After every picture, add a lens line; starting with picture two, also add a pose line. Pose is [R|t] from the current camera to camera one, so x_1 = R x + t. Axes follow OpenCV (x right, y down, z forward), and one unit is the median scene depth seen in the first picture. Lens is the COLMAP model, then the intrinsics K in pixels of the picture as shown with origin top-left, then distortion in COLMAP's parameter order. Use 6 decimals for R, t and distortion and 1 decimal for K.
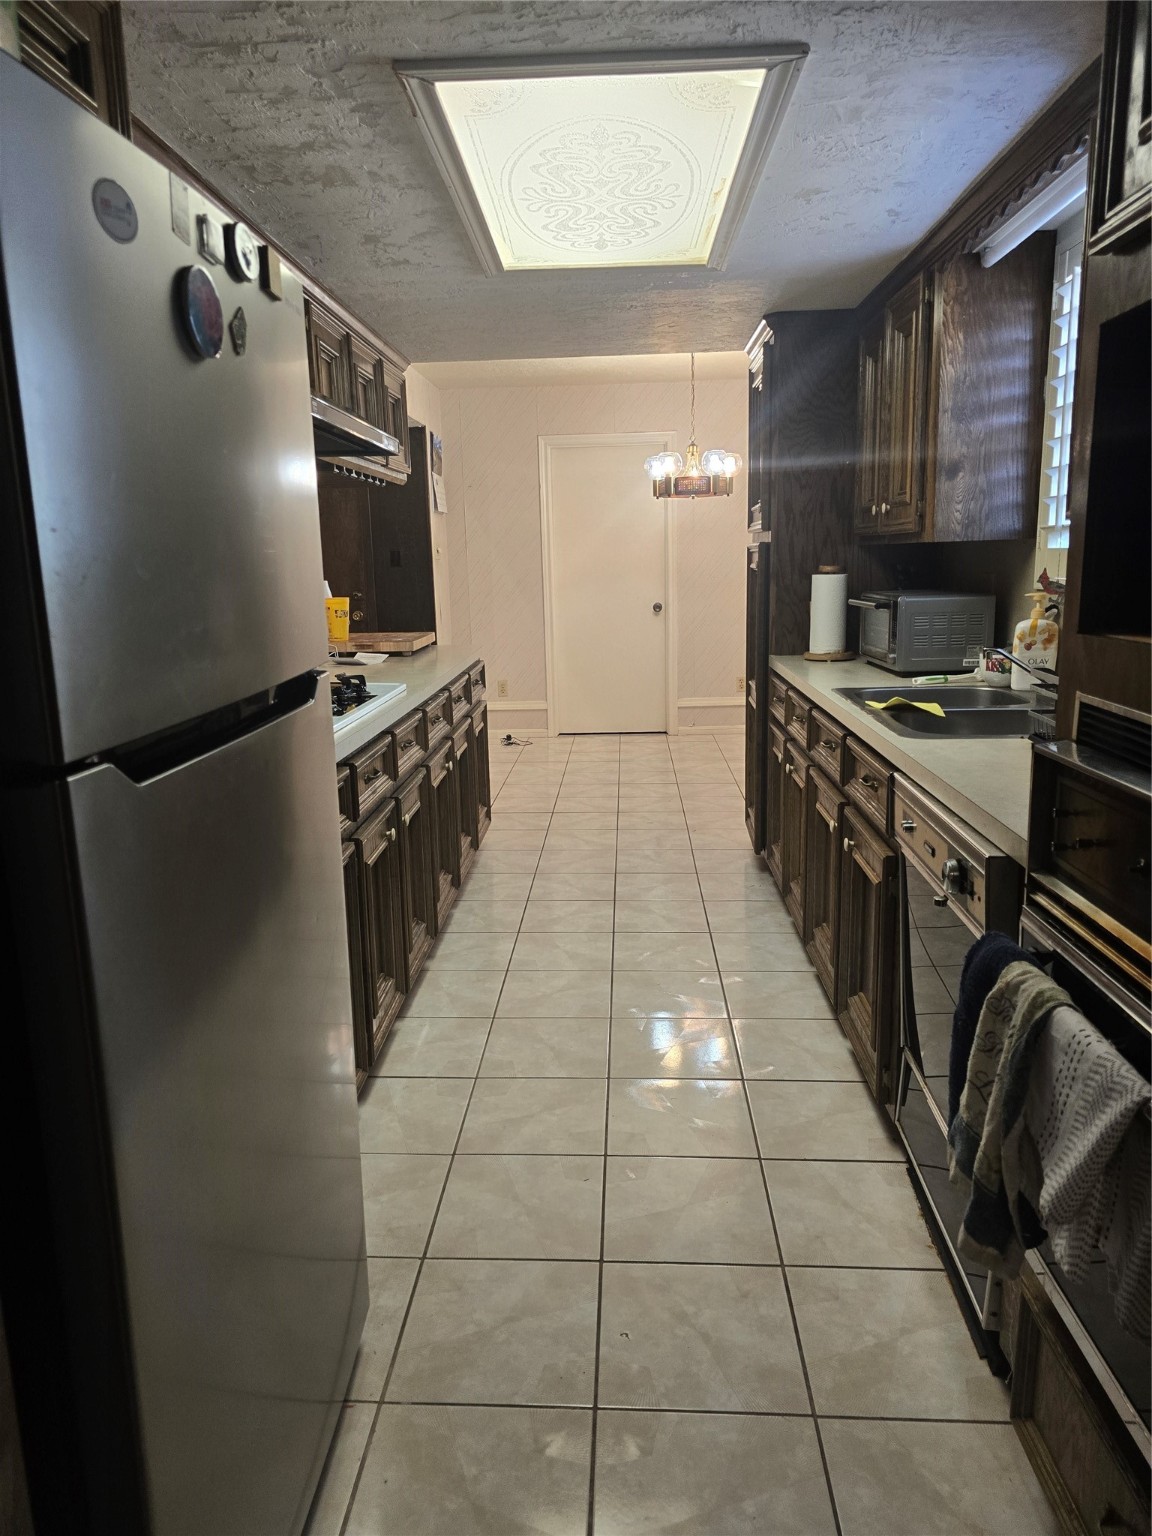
lens RADIAL K [[1030.6, 0, 584.6], [0, 1030.6, 769.0], [0, 0, 1]] dist [-0.007908, -0.003208]
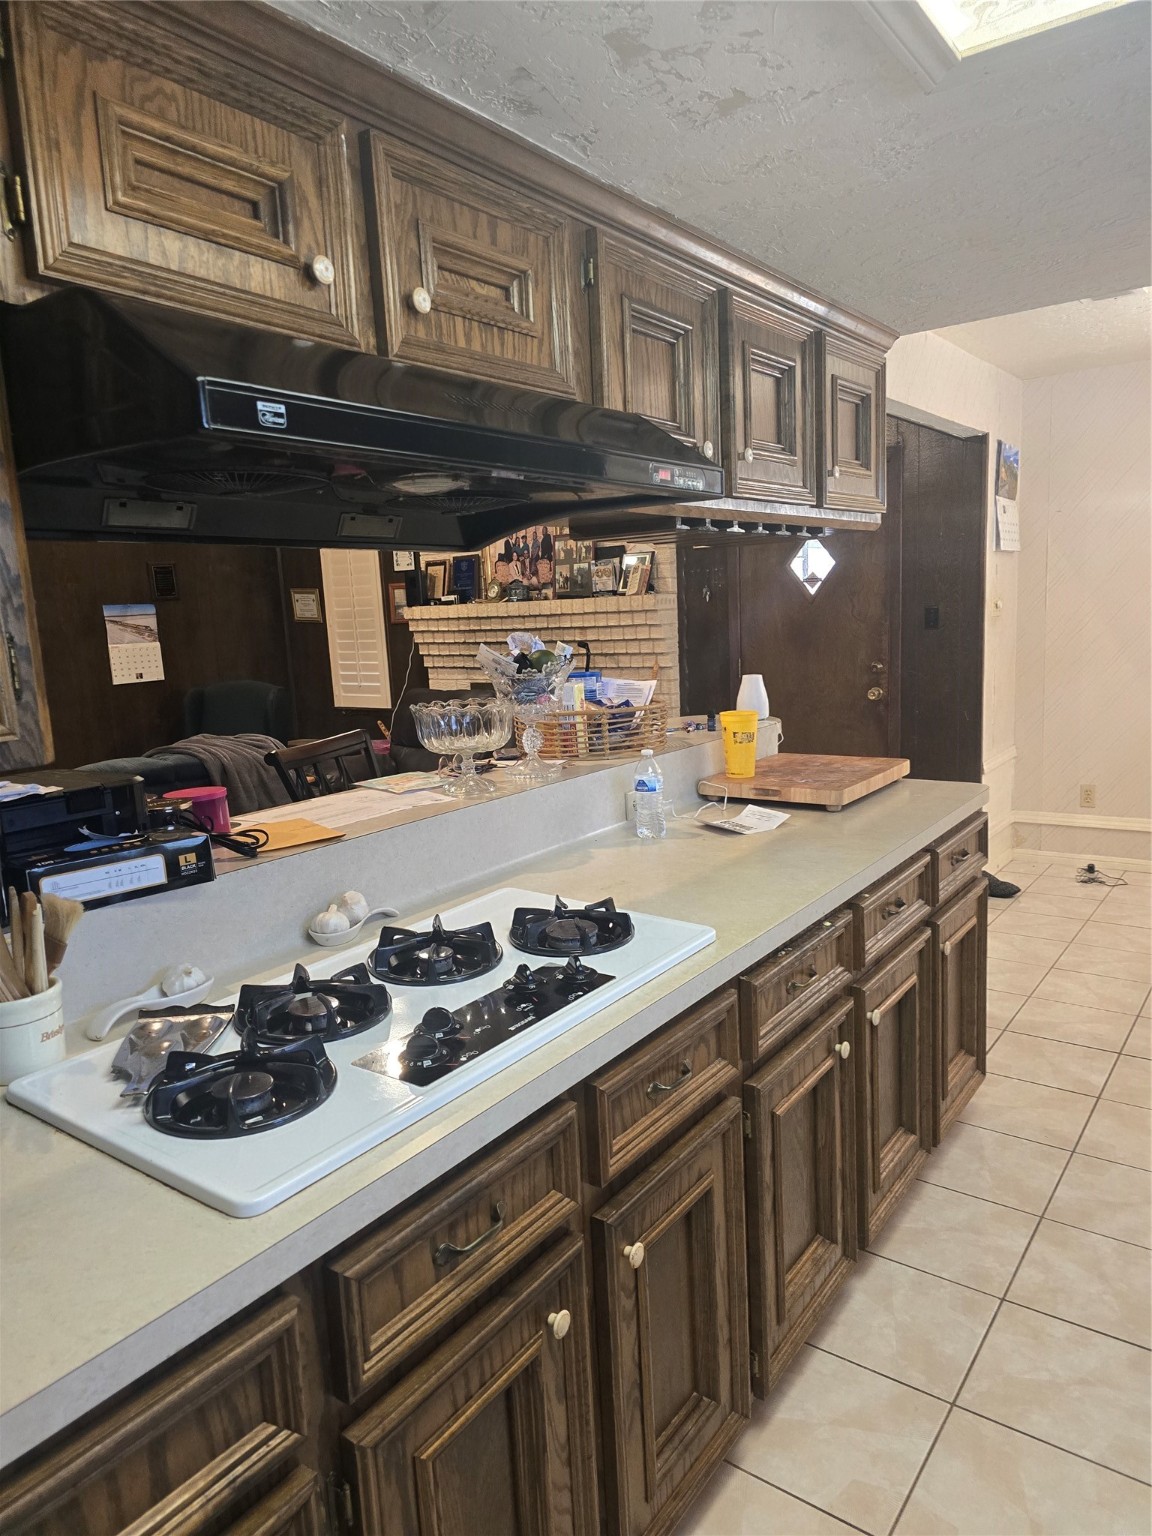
lens RADIAL K [[1030.6, 0, 568.0], [0, 1030.6, 773.0], [0, 0, 1]] dist [-0.007908, -0.003208]
pose [[0.827229, 0.072333, -0.557190, 0.019571], [-0.083717, 0.996477, 0.005070, -0.071357], [0.555594, 0.042452, 0.830369, 0.232482]]
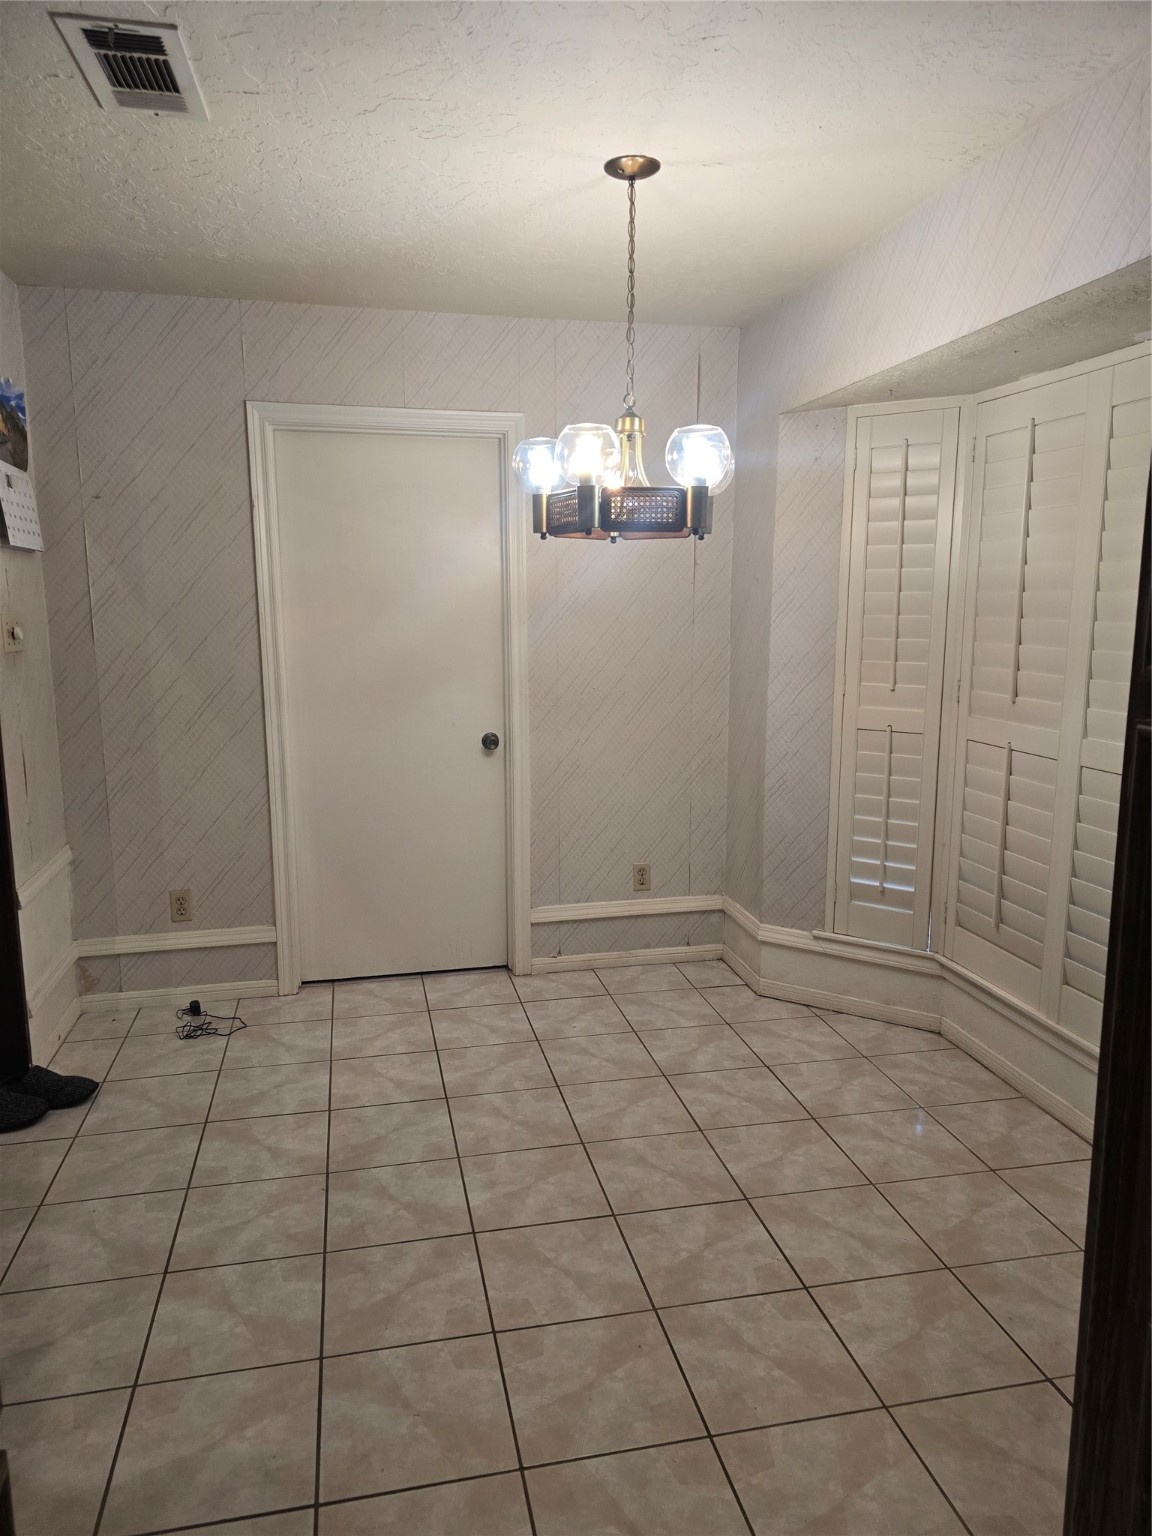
lens RADIAL K [[1030.6, 0, 569.3], [0, 1030.6, 767.7], [0, 0, 1]] dist [-0.007908, -0.003208]
pose [[0.966989, -0.023844, 0.253702, -0.026518], [0.031875, 0.999111, -0.027589, -0.138607], [-0.252818, 0.034765, 0.966889, 0.525820]]
